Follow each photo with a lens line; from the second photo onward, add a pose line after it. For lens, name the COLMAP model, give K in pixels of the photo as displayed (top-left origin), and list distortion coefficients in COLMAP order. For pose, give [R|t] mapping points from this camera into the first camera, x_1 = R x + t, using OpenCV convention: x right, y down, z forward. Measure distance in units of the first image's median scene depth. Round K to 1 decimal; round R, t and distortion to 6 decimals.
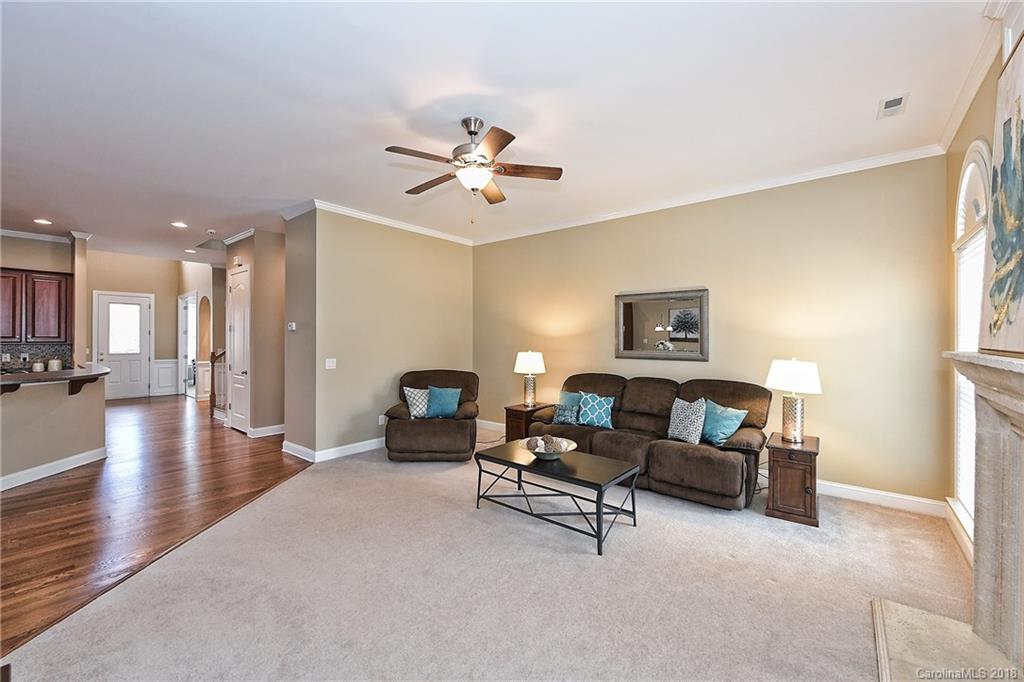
lens RADIAL K [[426.1, 0, 518.8], [0, 426.1, 341.3], [0, 0, 1]] dist [0.000236, -0.002283]
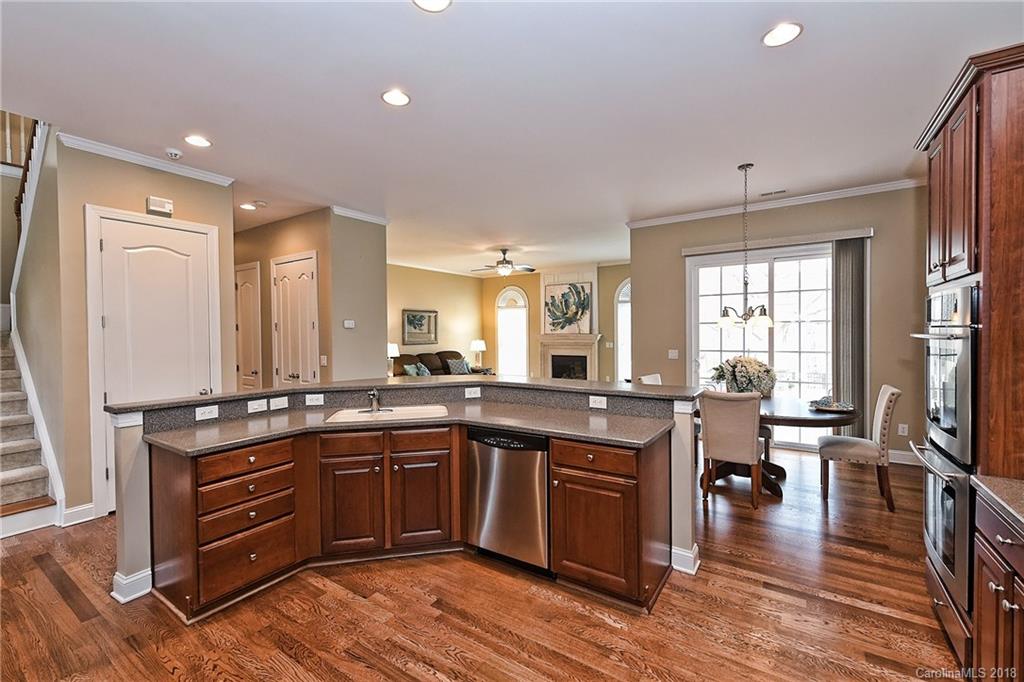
lens RADIAL K [[426.1, 0, 511.1], [0, 426.1, 339.9], [0, 0, 1]] dist [0.000236, -0.002283]
pose [[-0.092786, -0.020105, 0.995483, -1.316049], [0.018825, 0.999582, 0.021943, -0.010550], [-0.995508, 0.020776, -0.092369, 0.588027]]
